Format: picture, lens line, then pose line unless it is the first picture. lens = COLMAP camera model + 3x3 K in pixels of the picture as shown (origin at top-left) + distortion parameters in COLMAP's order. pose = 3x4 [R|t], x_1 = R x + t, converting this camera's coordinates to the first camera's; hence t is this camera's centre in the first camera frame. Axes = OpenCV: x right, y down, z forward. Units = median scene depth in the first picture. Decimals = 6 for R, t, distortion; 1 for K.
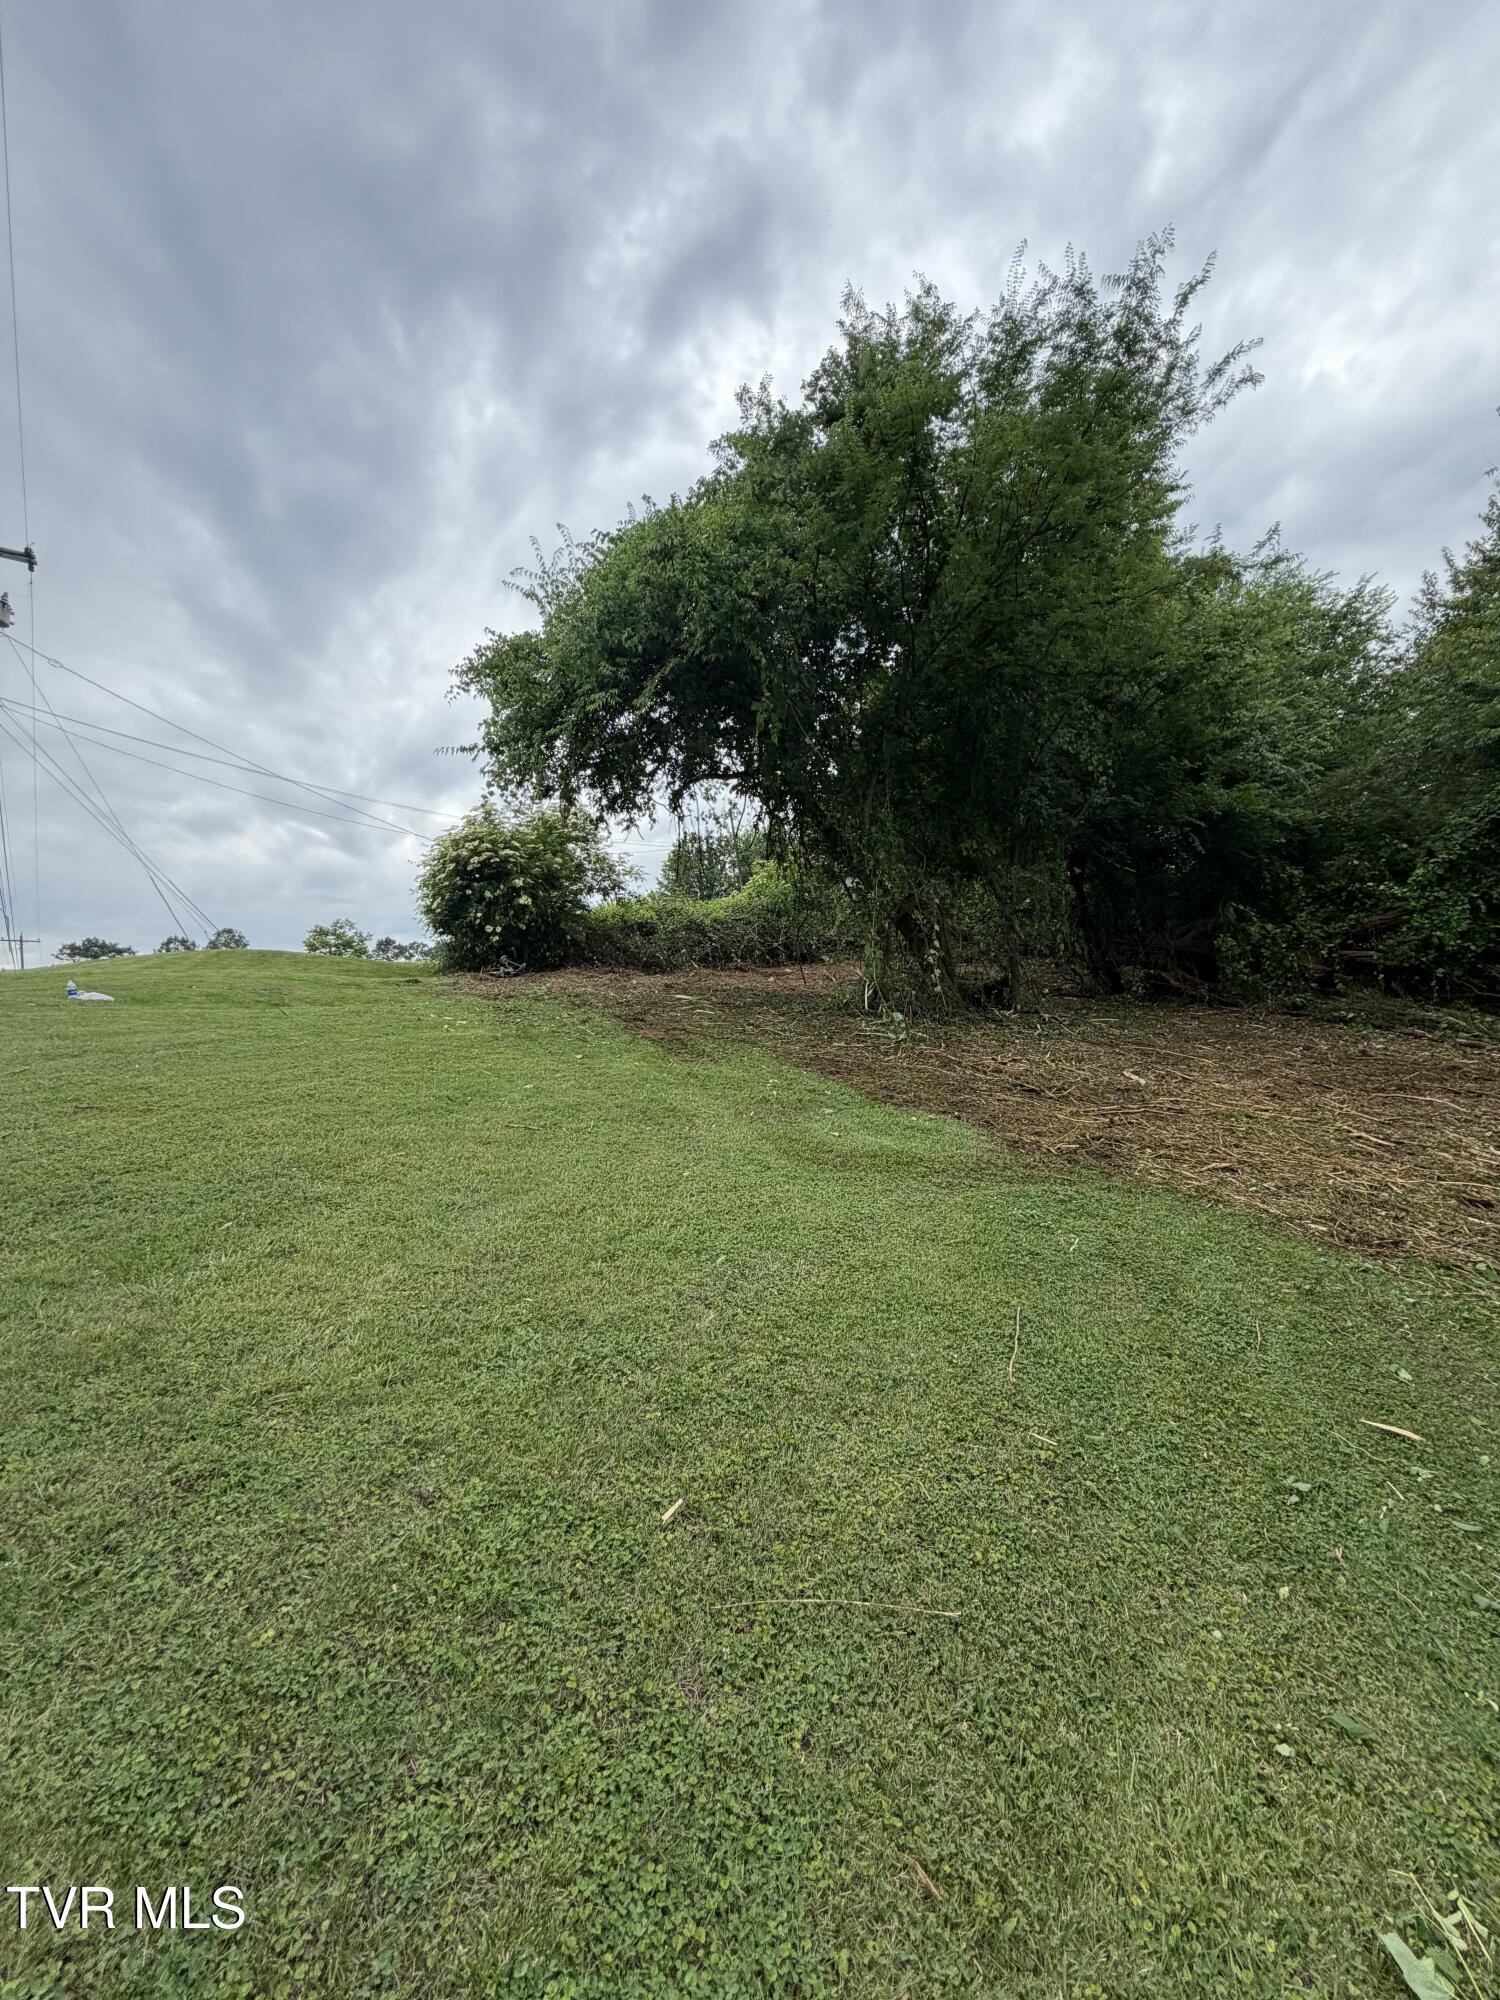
lens RADIAL K [[790.9, 0, 750.1], [0, 790.9, 996.4], [0, 0, 1]] dist [-0.003432, 0.000239]
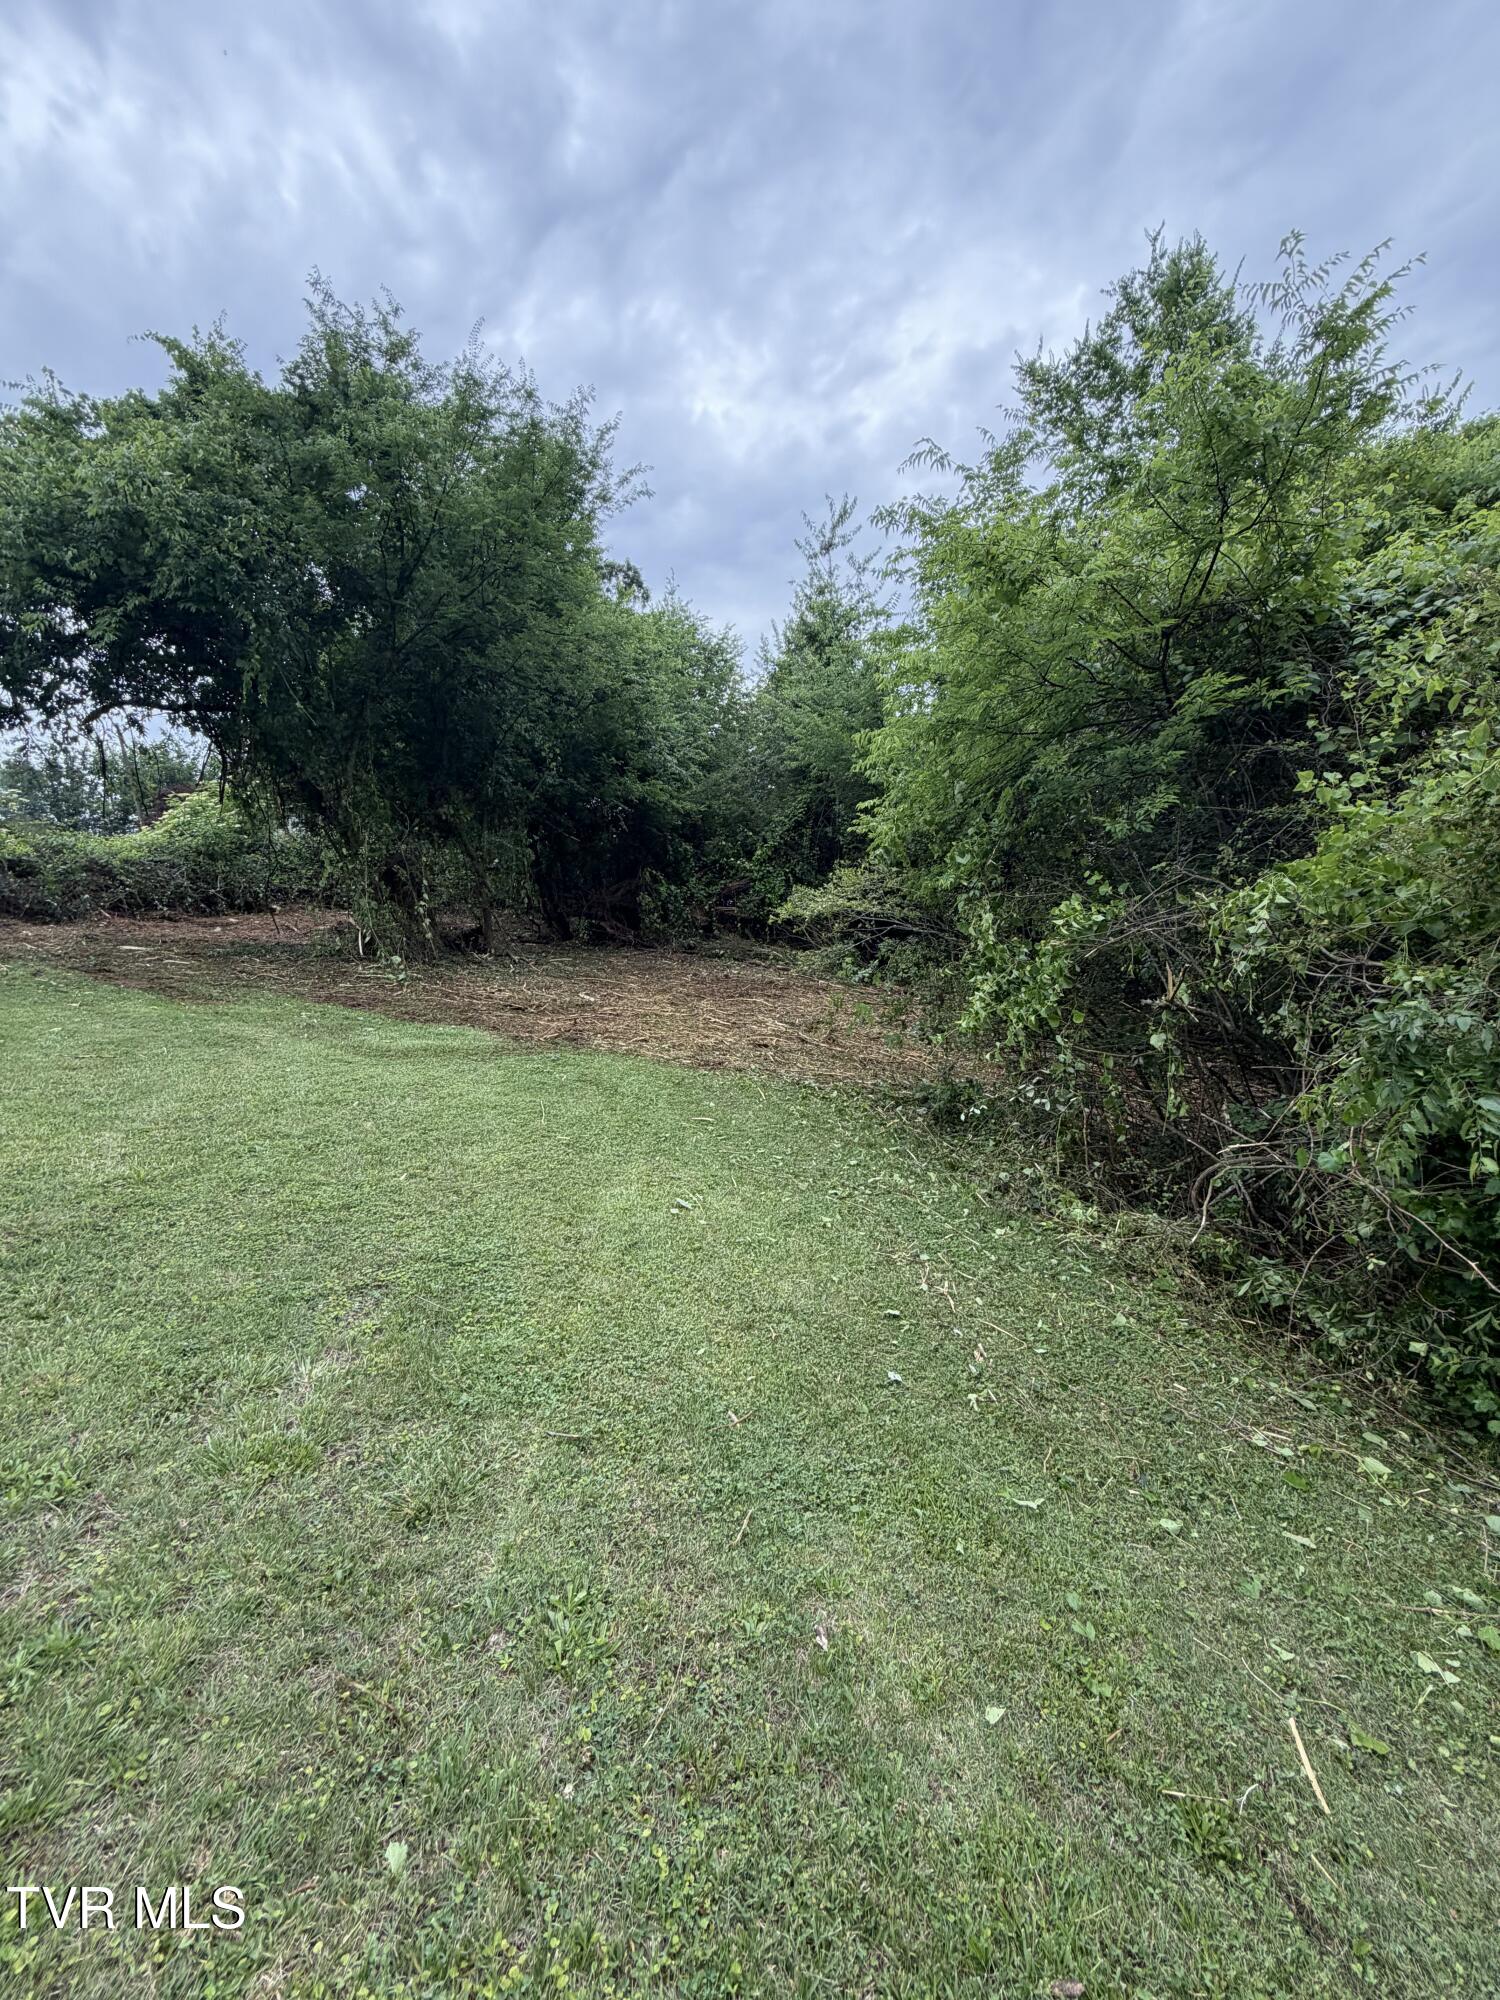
lens RADIAL K [[790.9, 0, 750.1], [0, 790.9, 996.4], [0, 0, 1]] dist [-0.003432, 0.000239]
pose [[0.784951, -0.057383, 0.616895, -0.083127], [0.019469, 0.997494, 0.068013, 0.007425], [-0.619252, -0.041377, 0.784101, -0.152458]]
